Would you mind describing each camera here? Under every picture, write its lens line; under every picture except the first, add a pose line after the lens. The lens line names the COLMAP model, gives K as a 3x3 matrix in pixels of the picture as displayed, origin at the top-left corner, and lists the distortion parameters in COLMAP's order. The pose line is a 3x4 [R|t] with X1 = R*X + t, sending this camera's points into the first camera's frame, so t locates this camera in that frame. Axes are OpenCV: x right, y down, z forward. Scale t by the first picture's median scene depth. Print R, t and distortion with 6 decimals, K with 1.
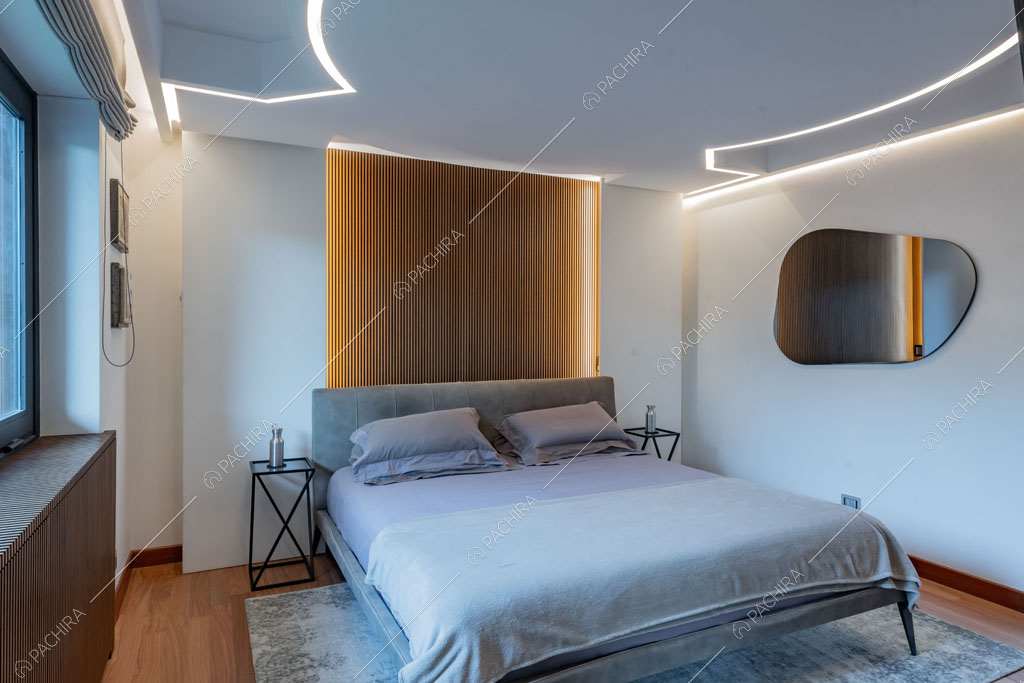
lens RADIAL K [[630.5, 0, 516.7], [0, 630.5, 335.6], [0, 0, 1]] dist [-0.002050, -0.000568]
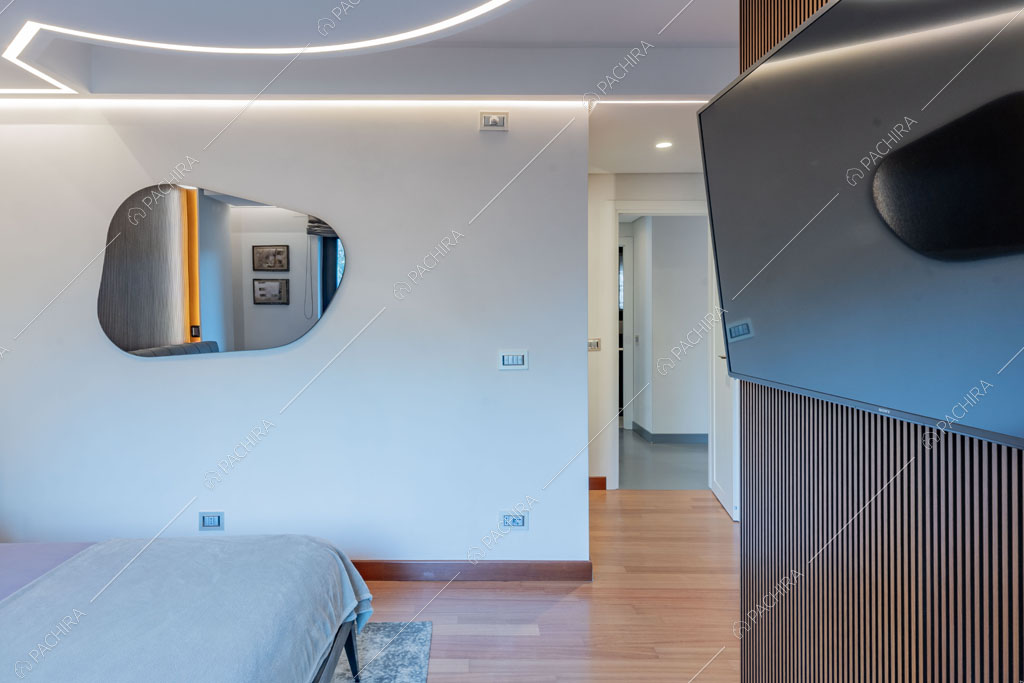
lens RADIAL K [[639.0, 0, 511.9], [0, 639.0, 310.7], [0, 0, 1]] dist [0.001637, 0.000654]
pose [[0.428835, -0.011308, 0.903312, -0.054912], [0.014932, 0.999874, 0.005428, -0.010391], [-0.903260, 0.011160, 0.428949, 0.283065]]
